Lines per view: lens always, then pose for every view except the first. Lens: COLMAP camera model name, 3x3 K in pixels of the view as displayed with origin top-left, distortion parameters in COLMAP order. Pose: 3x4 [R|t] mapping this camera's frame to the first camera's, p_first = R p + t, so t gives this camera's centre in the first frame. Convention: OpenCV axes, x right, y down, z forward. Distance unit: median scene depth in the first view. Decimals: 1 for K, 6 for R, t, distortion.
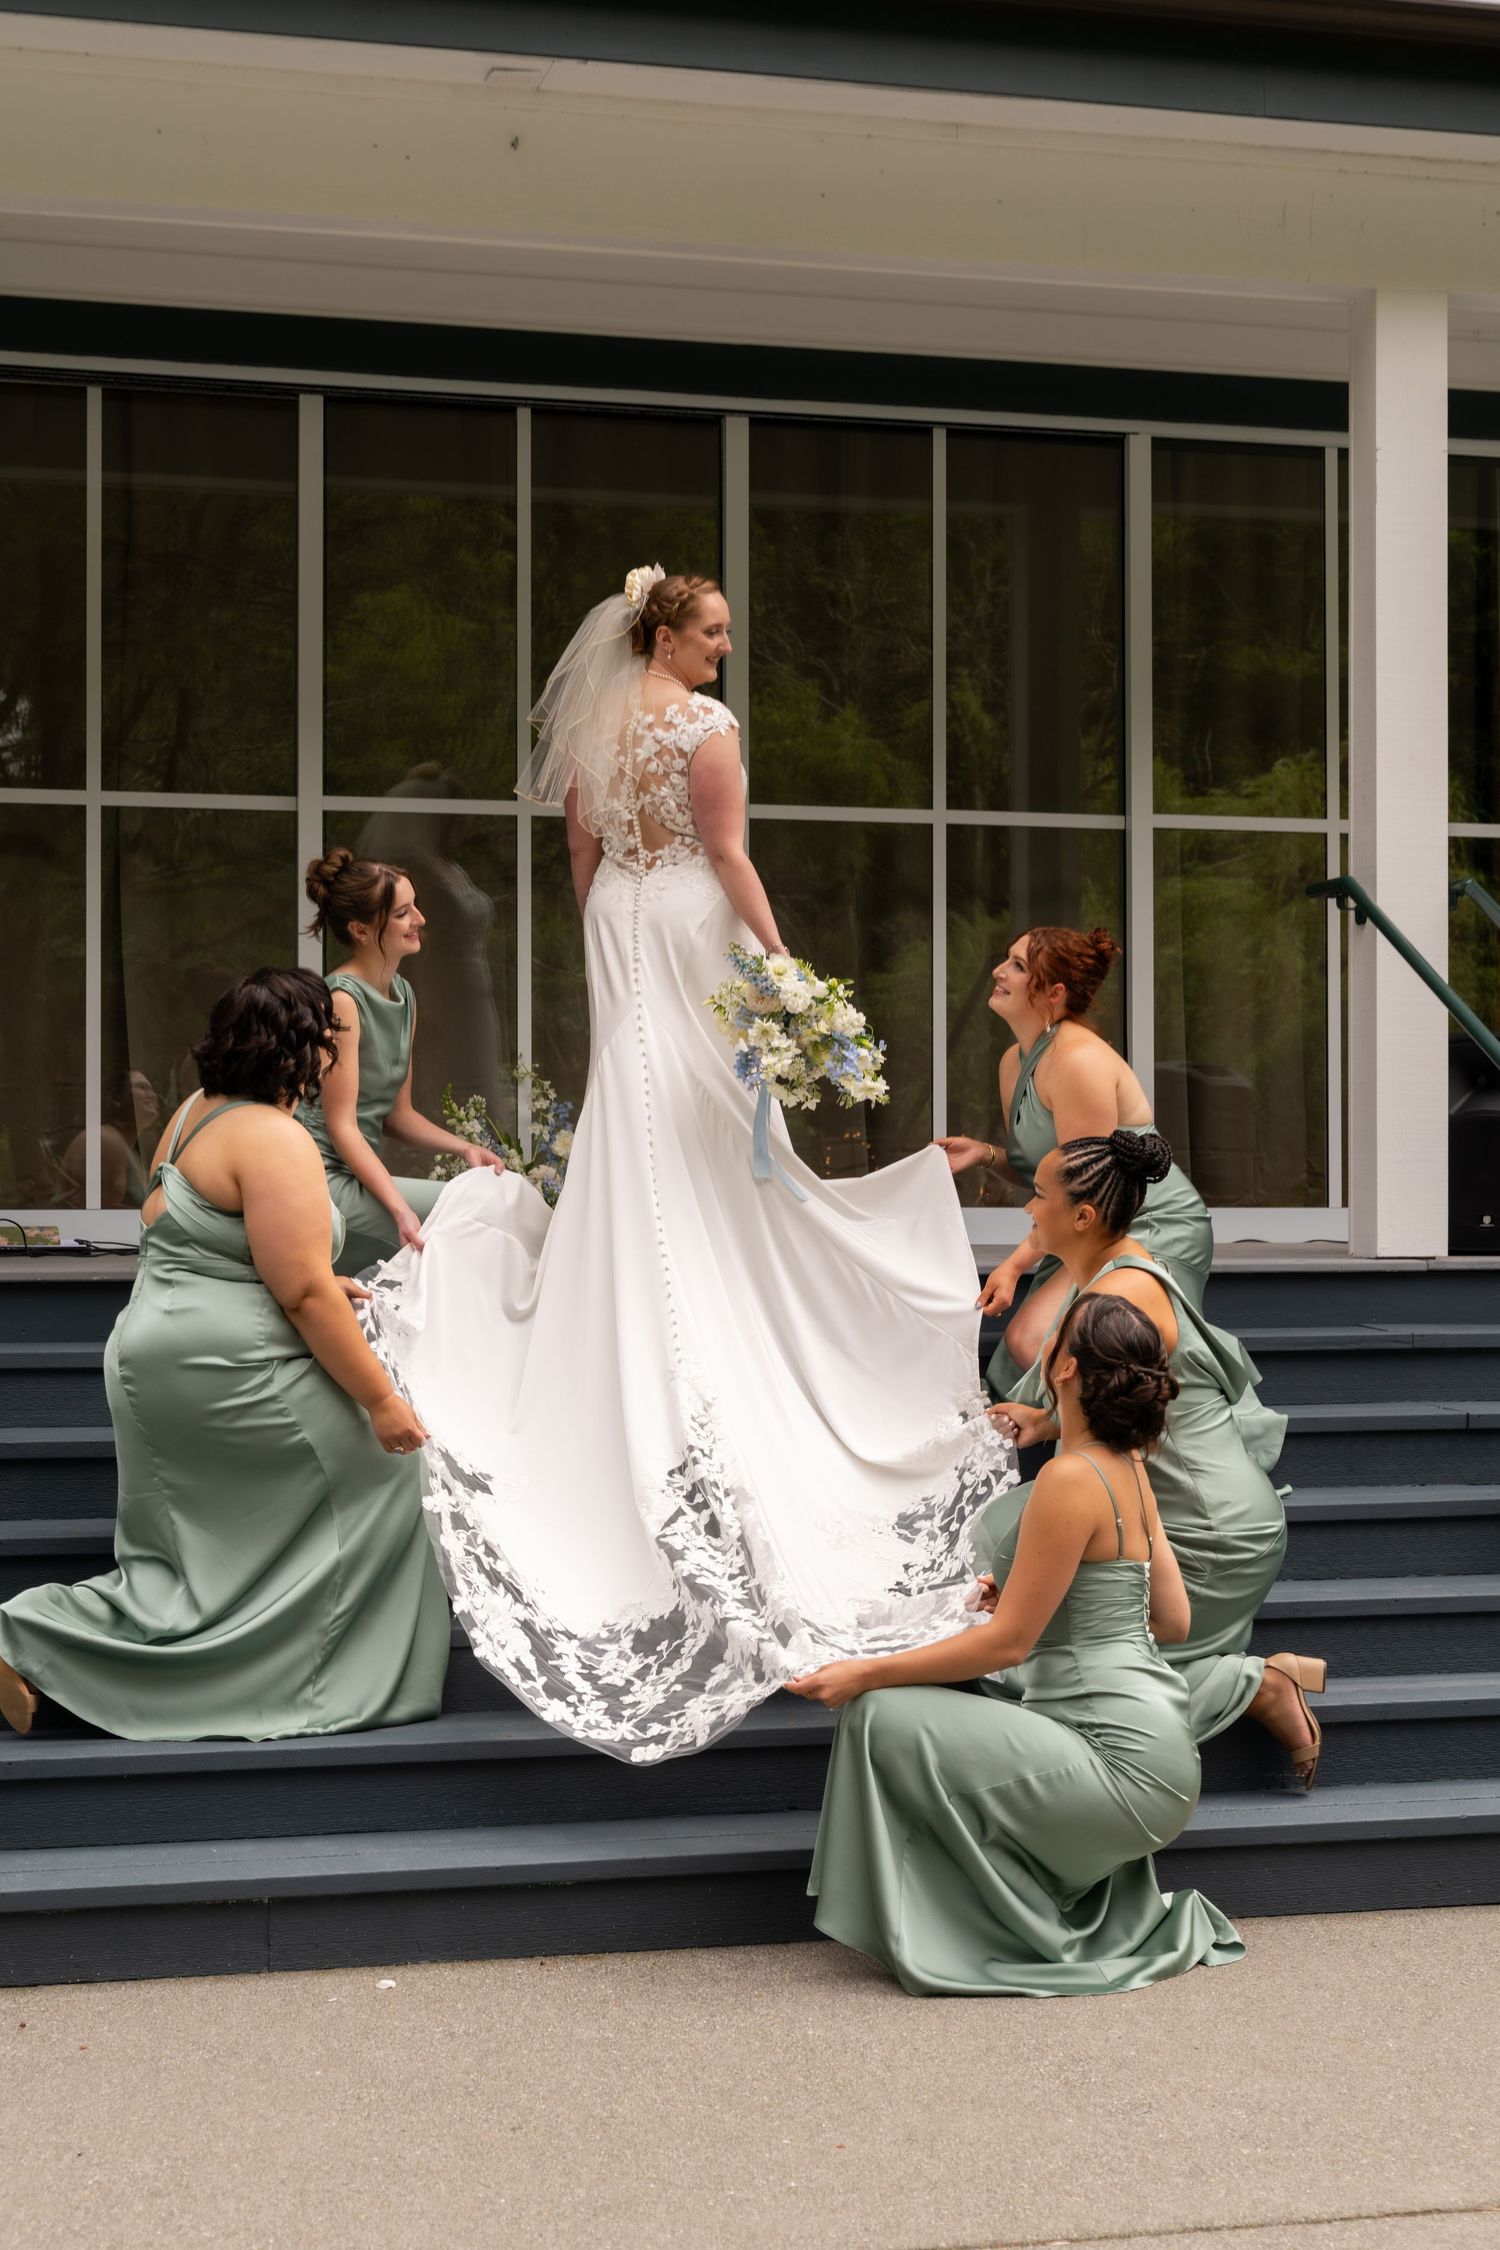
lens RADIAL K [[3215.5, 0, 750.0], [0, 3215.5, 1125.0], [0, 0, 1]] dist [0.019224, 0.004111]
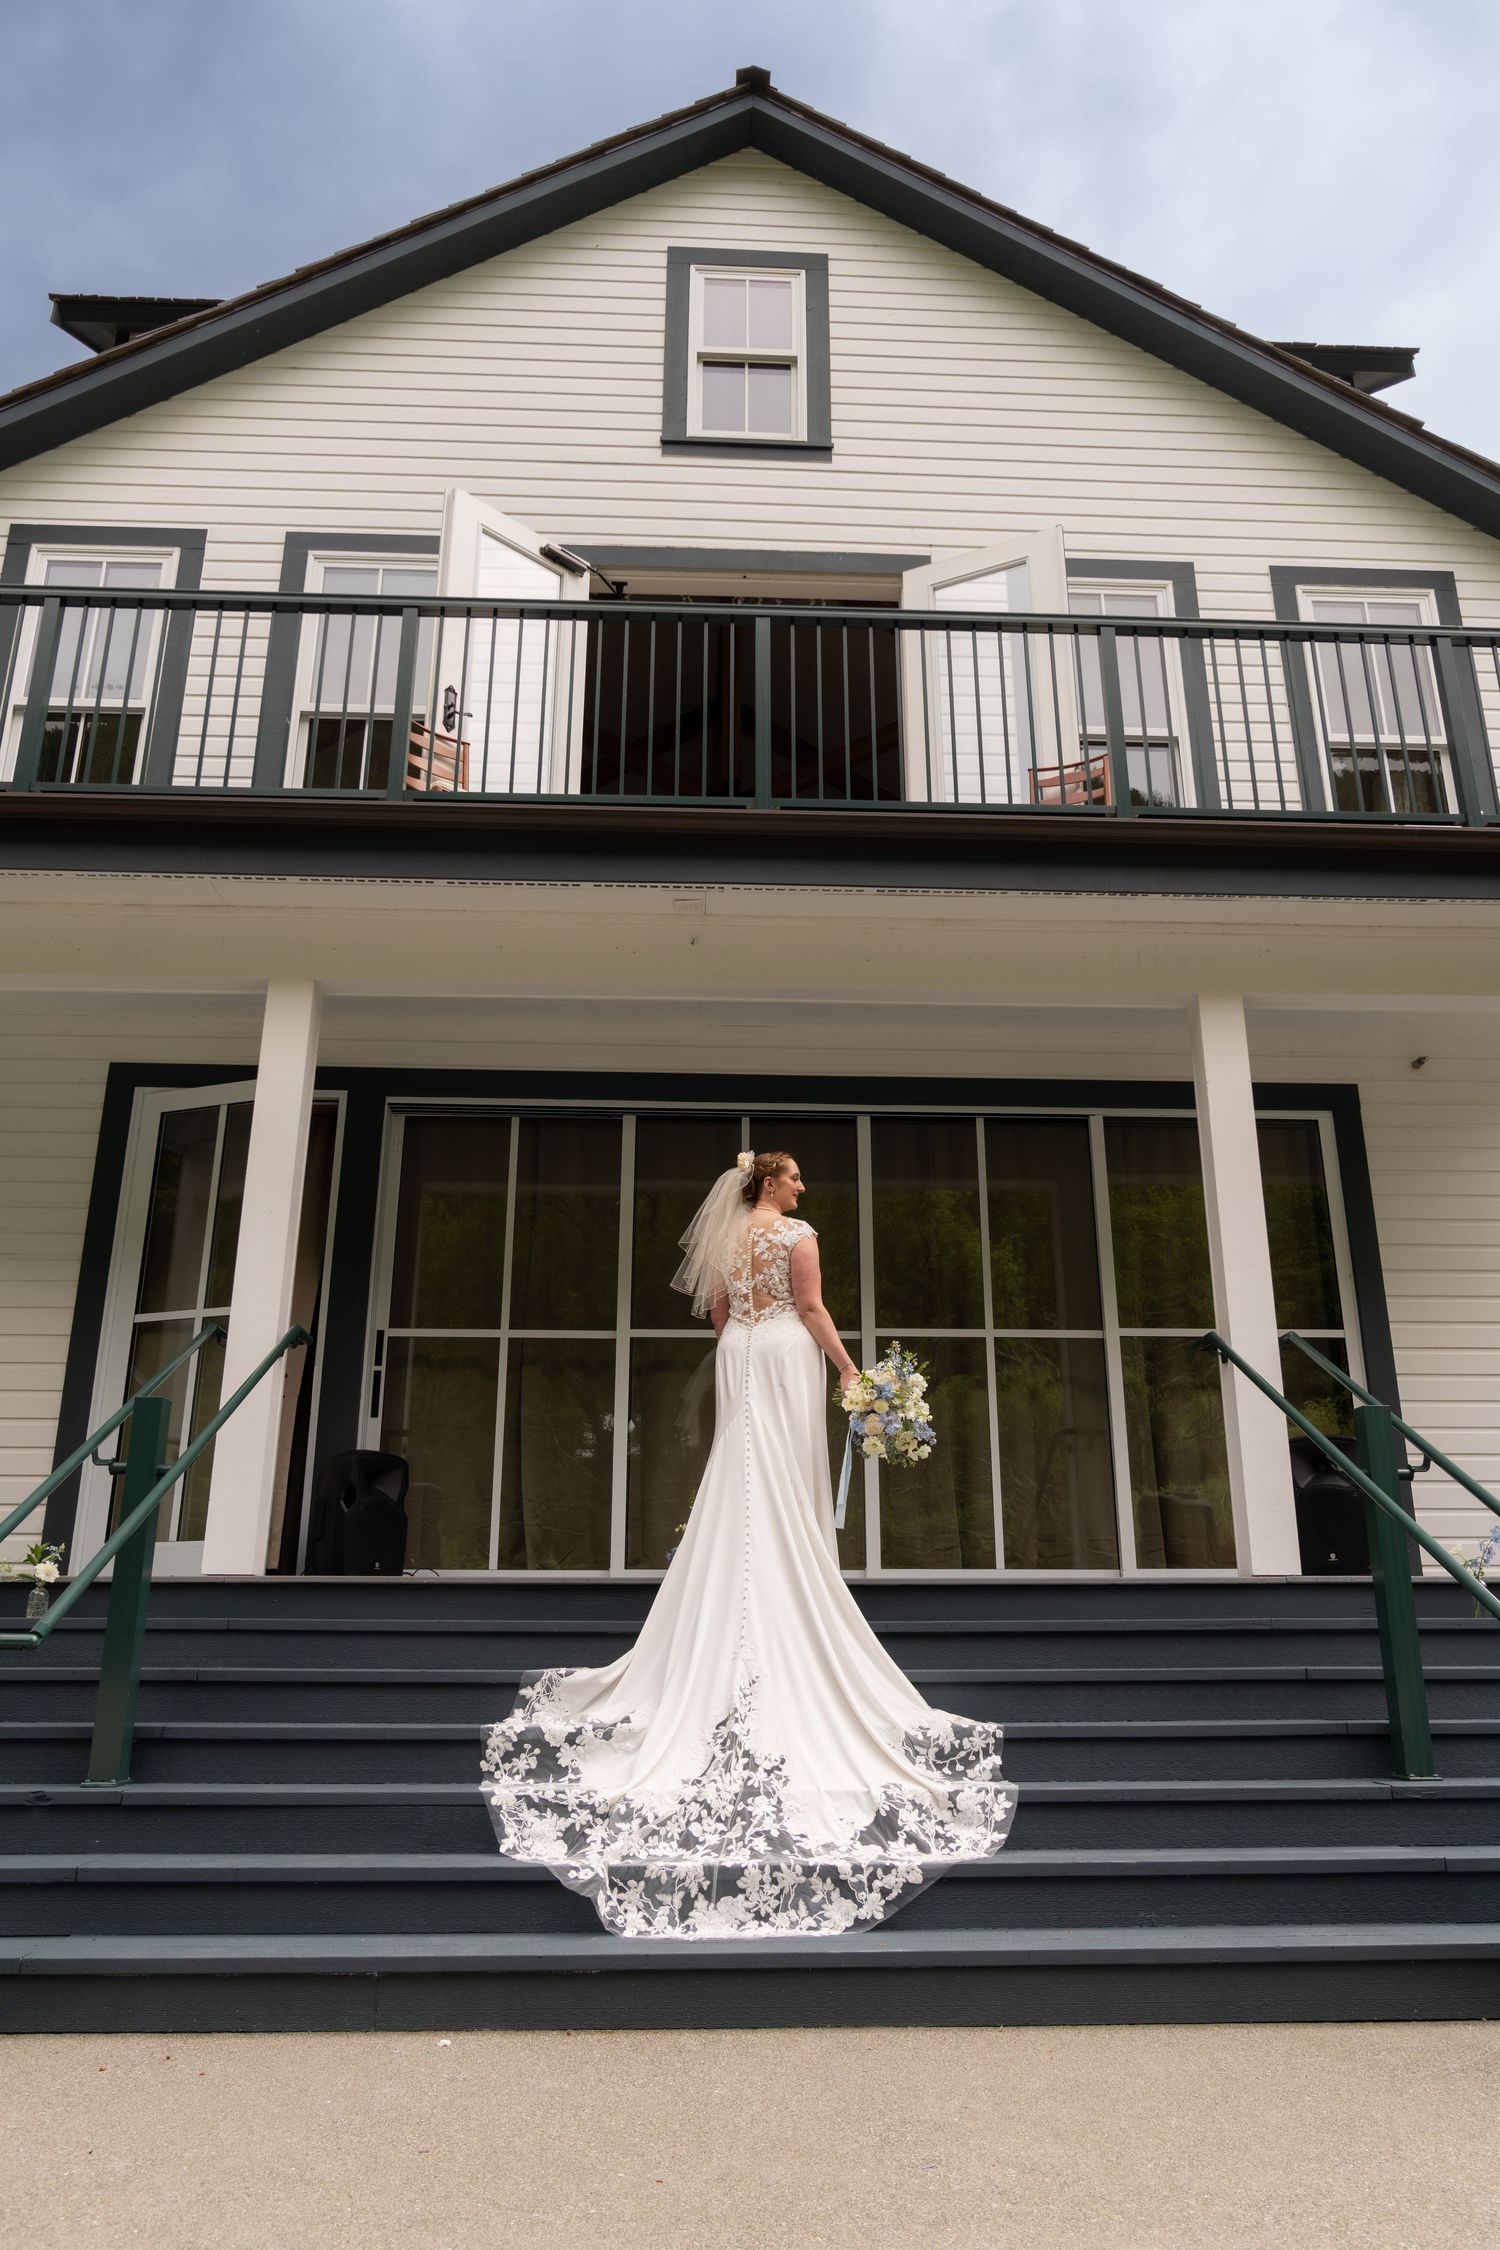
lens RADIAL K [[1589.8, 0, 750.0], [0, 1589.8, 1125.0], [0, 0, 1]] dist [-0.033007, 0.018717]
pose [[0.983377, -0.058195, -0.171995, 0.100430], [0.003042, 0.952395, -0.304852, 0.065022], [0.181548, 0.299261, 0.936741, 0.182850]]
